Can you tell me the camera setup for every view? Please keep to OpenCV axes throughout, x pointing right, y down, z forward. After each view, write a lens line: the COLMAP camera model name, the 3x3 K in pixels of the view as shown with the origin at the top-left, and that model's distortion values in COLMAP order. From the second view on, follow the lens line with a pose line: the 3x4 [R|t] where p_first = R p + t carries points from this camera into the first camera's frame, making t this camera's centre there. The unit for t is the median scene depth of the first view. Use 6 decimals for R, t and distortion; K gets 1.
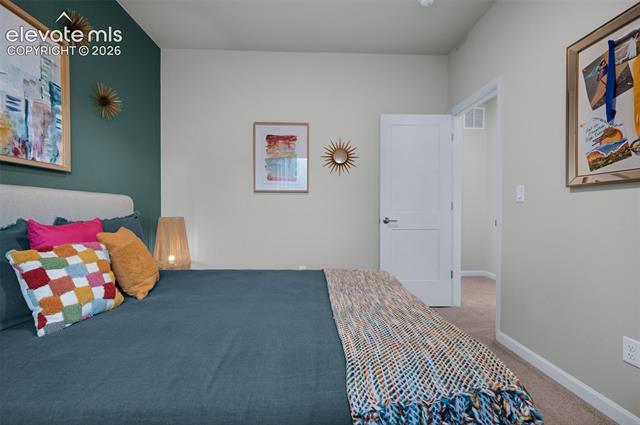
lens RADIAL K [[291.3, 0, 319.9], [0, 291.3, 211.2], [0, 0, 1]] dist [0.000061, 0.000053]
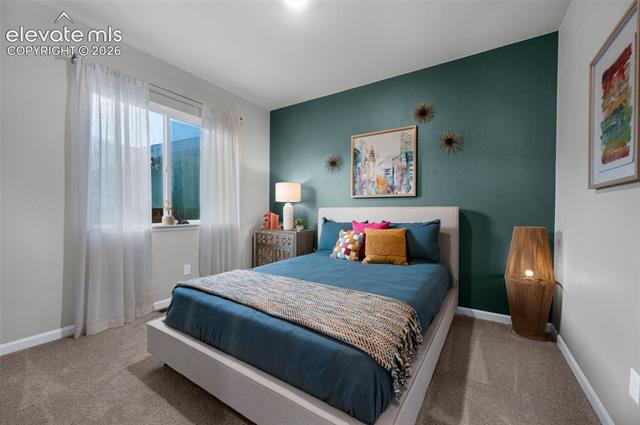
lens RADIAL K [[257.1, 0, 319.1], [0, 257.1, 213.1], [0, 0, 1]] dist [0.000412, -0.000414]
pose [[-0.577504, 0.004387, -0.816376, 0.856393], [-0.005898, 0.999937, 0.009546, -0.046023], [0.816366, 0.010328, -0.577442, 1.566368]]
